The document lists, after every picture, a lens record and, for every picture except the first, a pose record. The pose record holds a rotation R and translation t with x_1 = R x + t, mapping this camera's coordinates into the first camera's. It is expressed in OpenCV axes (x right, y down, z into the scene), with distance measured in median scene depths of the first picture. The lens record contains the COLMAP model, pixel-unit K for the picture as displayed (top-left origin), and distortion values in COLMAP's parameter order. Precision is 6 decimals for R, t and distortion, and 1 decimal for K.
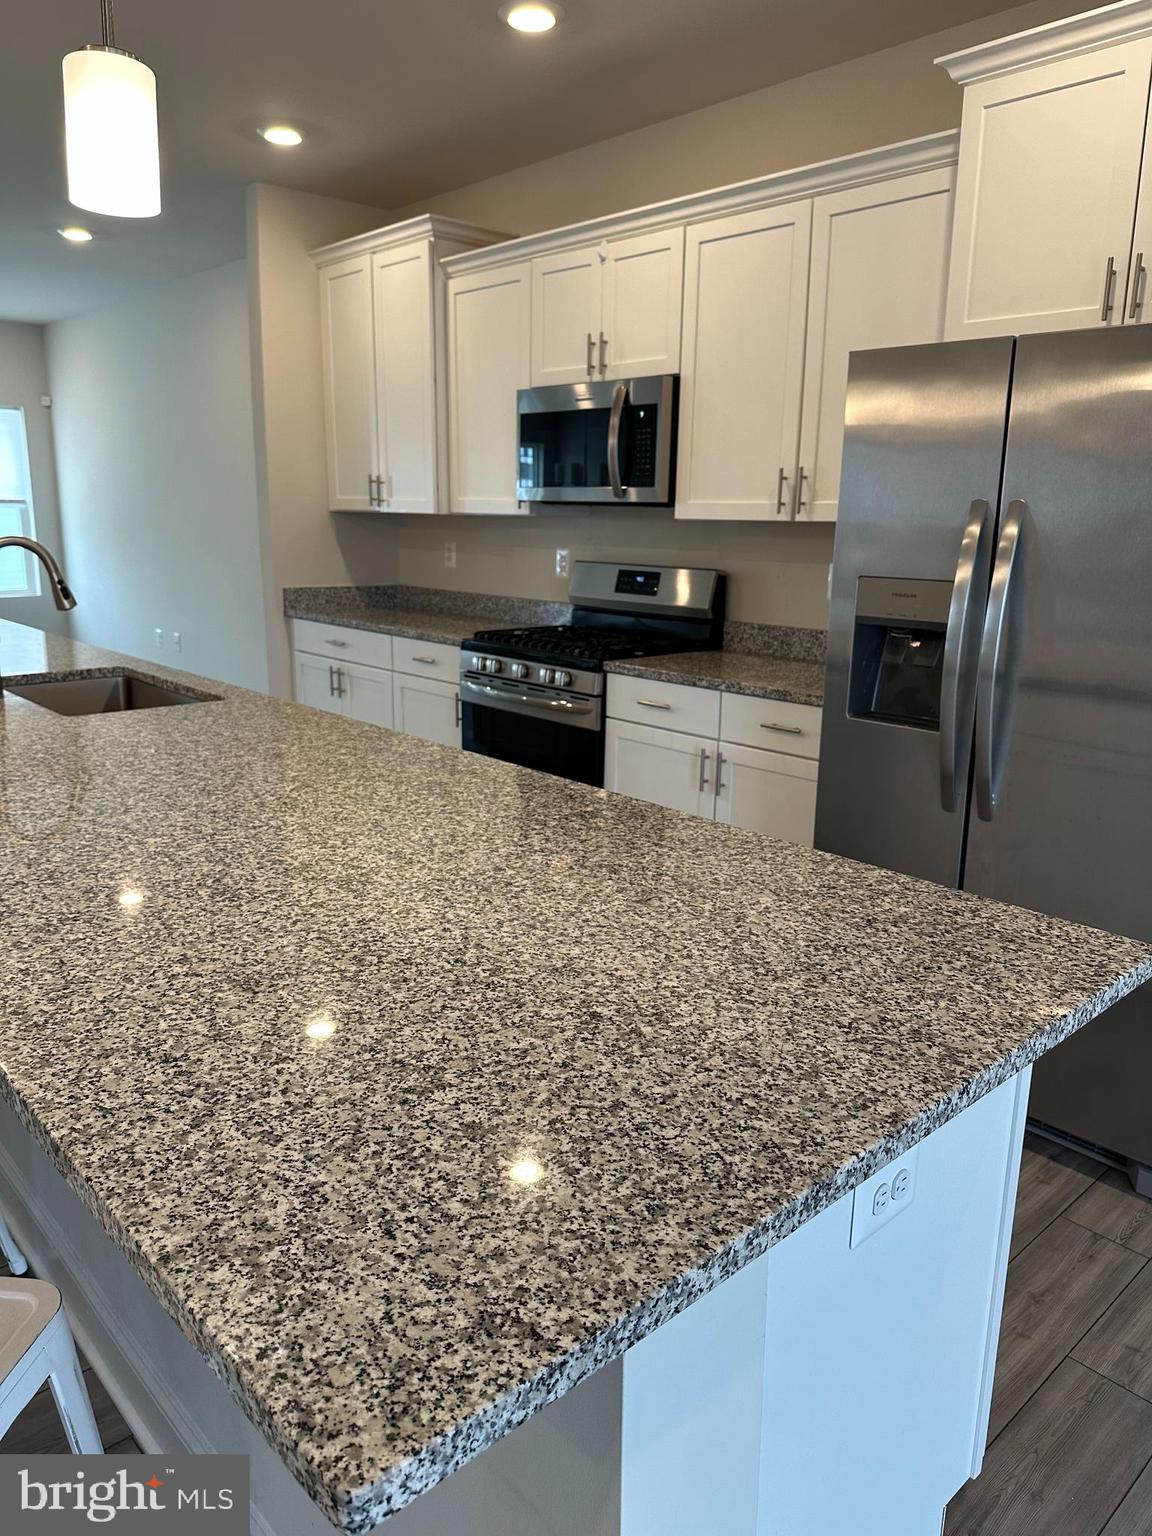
lens RADIAL K [[1080.7, 0, 567.9], [0, 1080.7, 793.8], [0, 0, 1]] dist [0.049895, -0.050616]
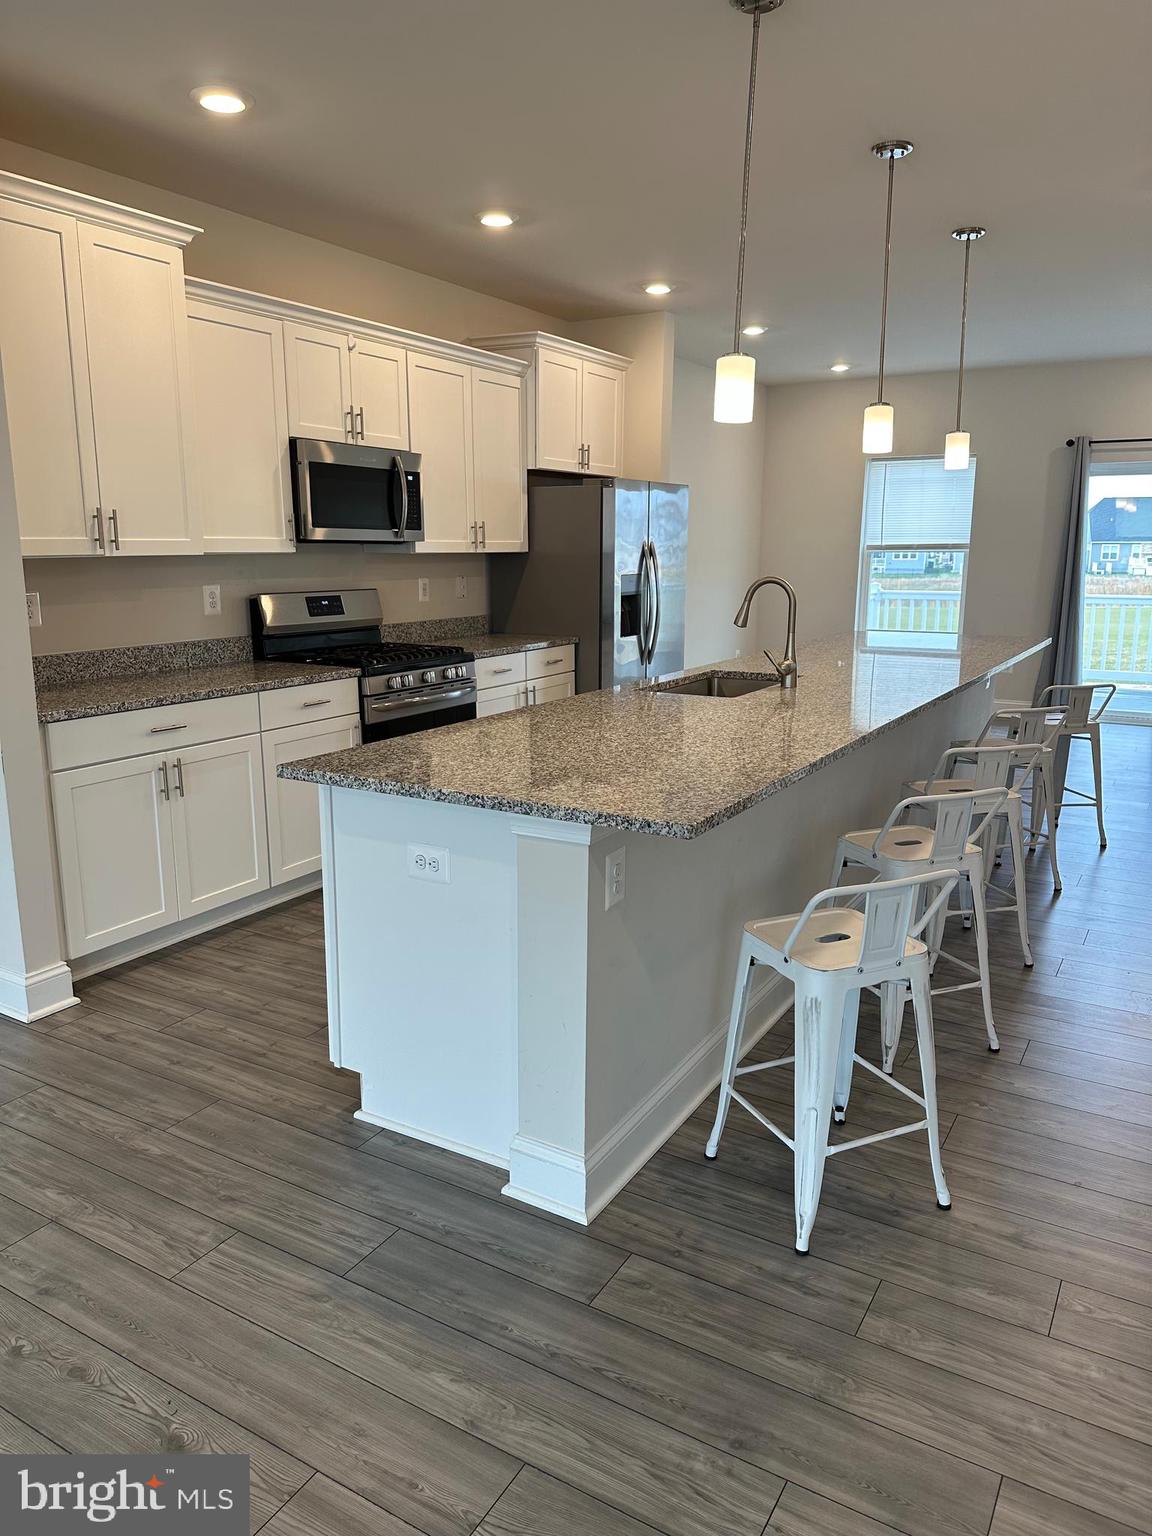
lens RADIAL K [[1080.7, 0, 575.3], [0, 1080.7, 764.9], [0, 0, 1]] dist [0.049895, -0.050616]
pose [[-0.281886, -0.210285, 0.936120, -1.190679], [0.240345, 0.929101, 0.281081, -0.307285], [-0.928857, 0.304224, -0.211360, 1.068531]]
